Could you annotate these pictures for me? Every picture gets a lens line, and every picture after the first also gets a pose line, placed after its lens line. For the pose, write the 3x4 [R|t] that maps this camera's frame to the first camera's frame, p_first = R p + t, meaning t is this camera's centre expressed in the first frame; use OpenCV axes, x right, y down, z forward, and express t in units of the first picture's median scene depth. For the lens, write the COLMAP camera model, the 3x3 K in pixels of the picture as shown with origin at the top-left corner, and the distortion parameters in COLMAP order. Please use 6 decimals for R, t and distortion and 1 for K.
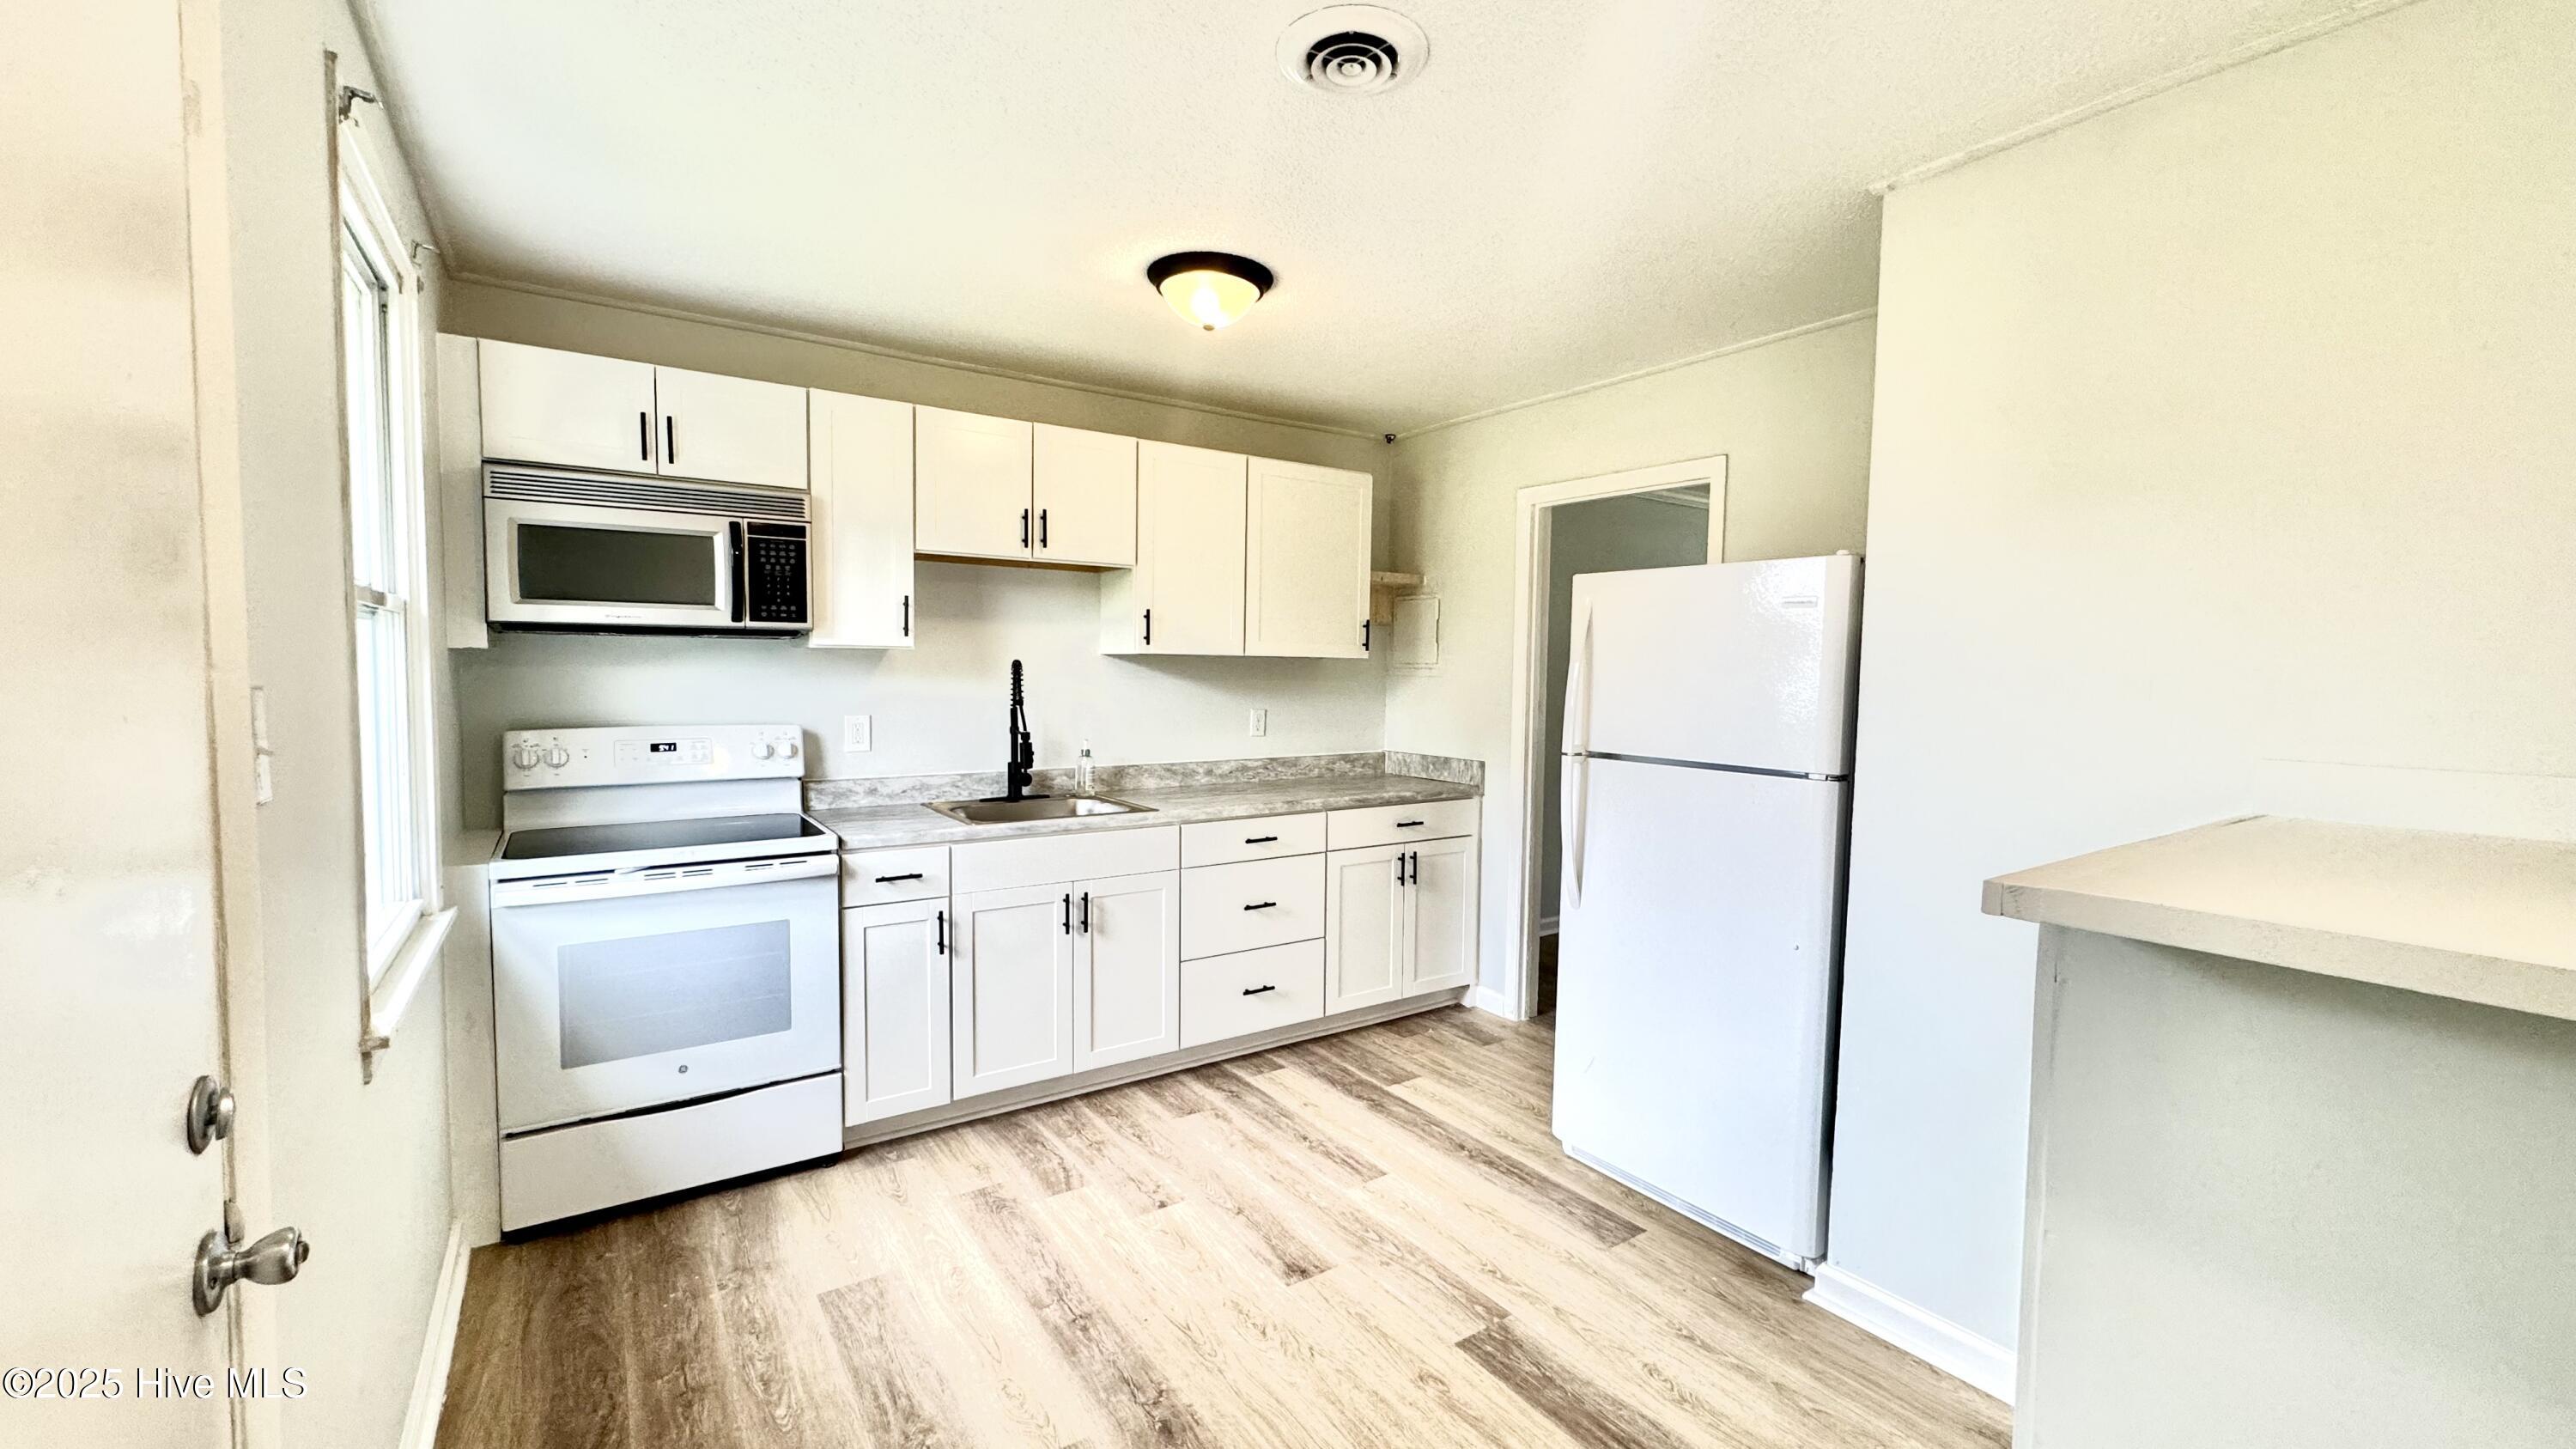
lens RADIAL K [[1021.7, 0, 1288.0], [0, 1021.7, 724.5], [0, 0, 1]] dist [-0.001606, 0.000241]
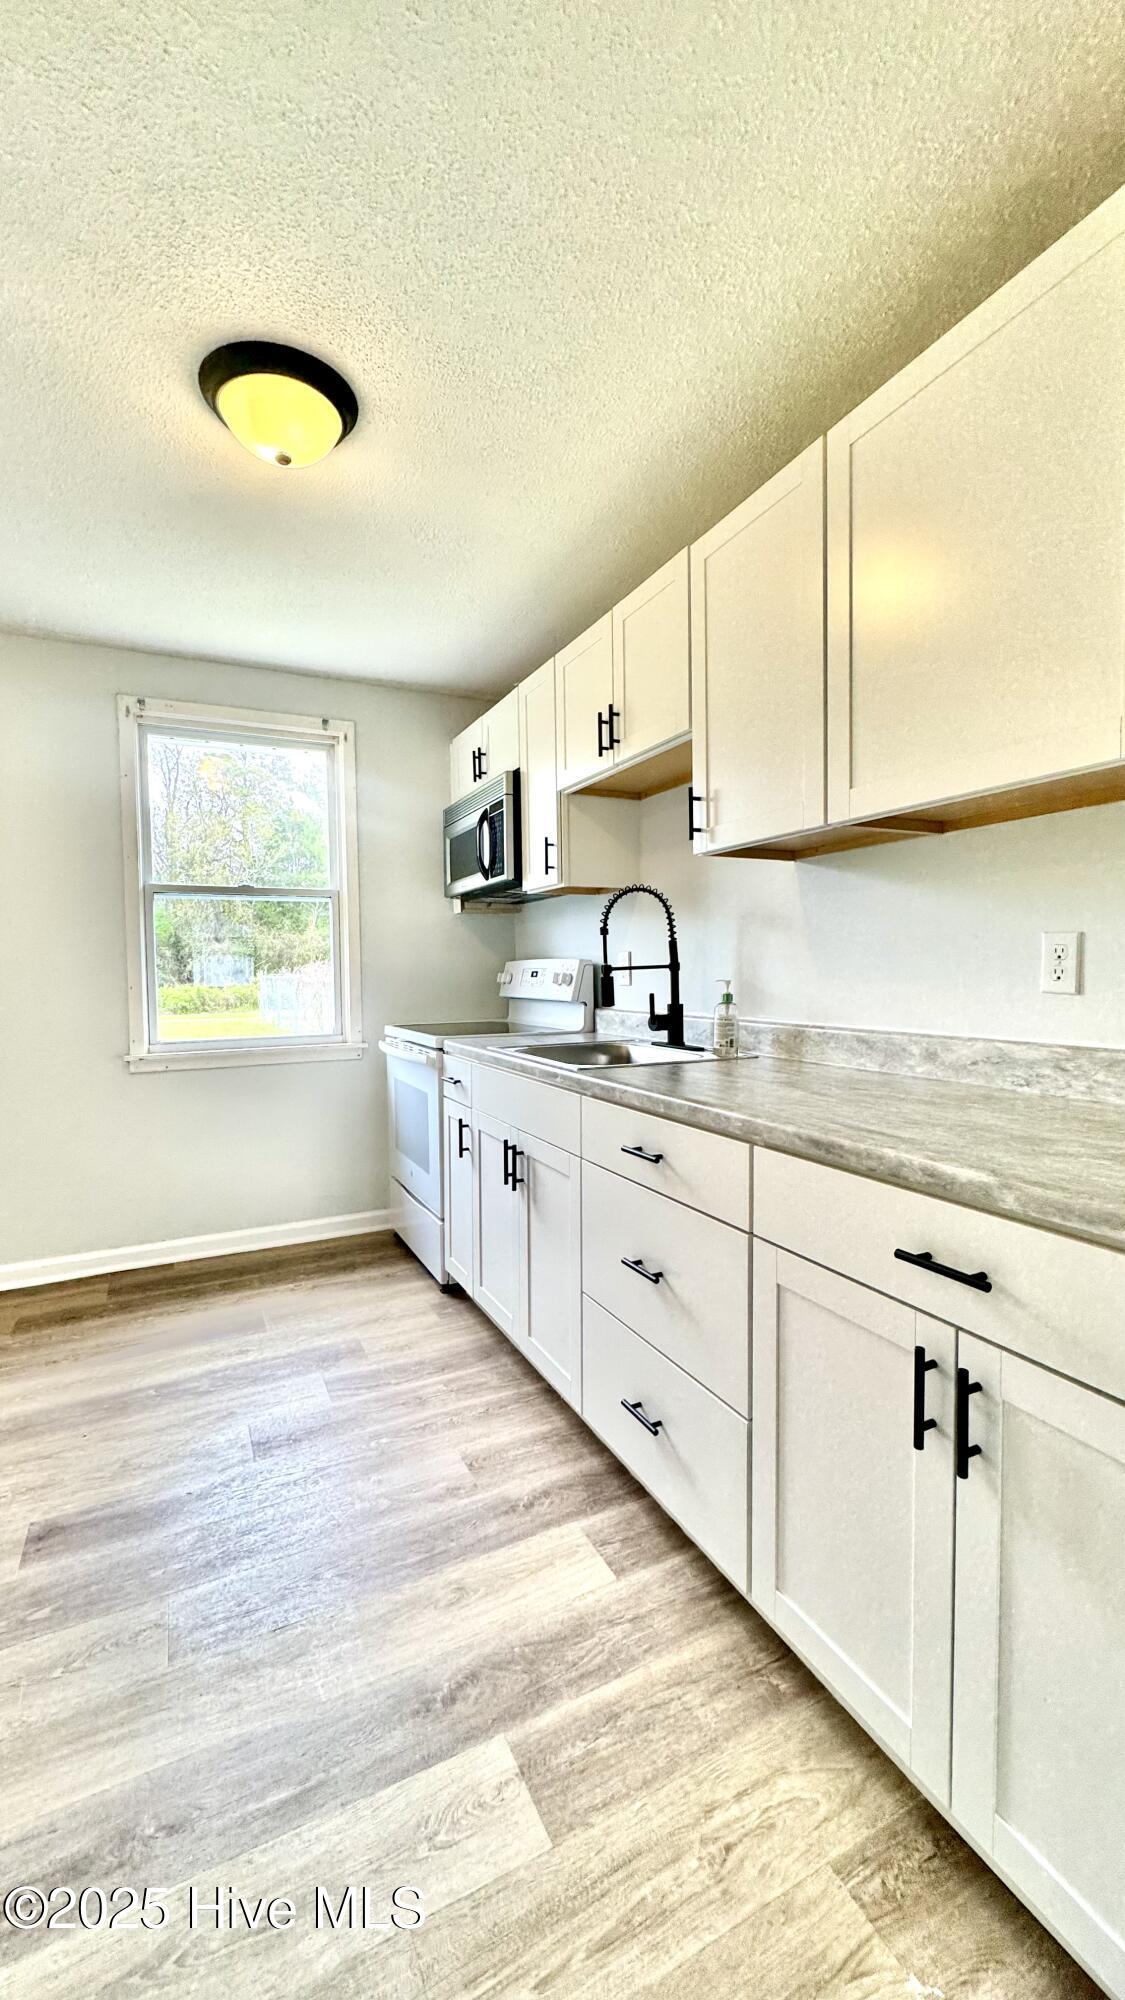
lens RADIAL K [[793.1, 0, 562.5], [0, 793.1, 1000.0], [0, 0, 1]] dist [-0.001606, 0.000241]
pose [[-0.141477, 0.028431, -0.989533, 0.430251], [-0.048559, 0.998185, 0.035623, 0.015328], [0.988750, 0.053091, -0.139840, 1.056657]]
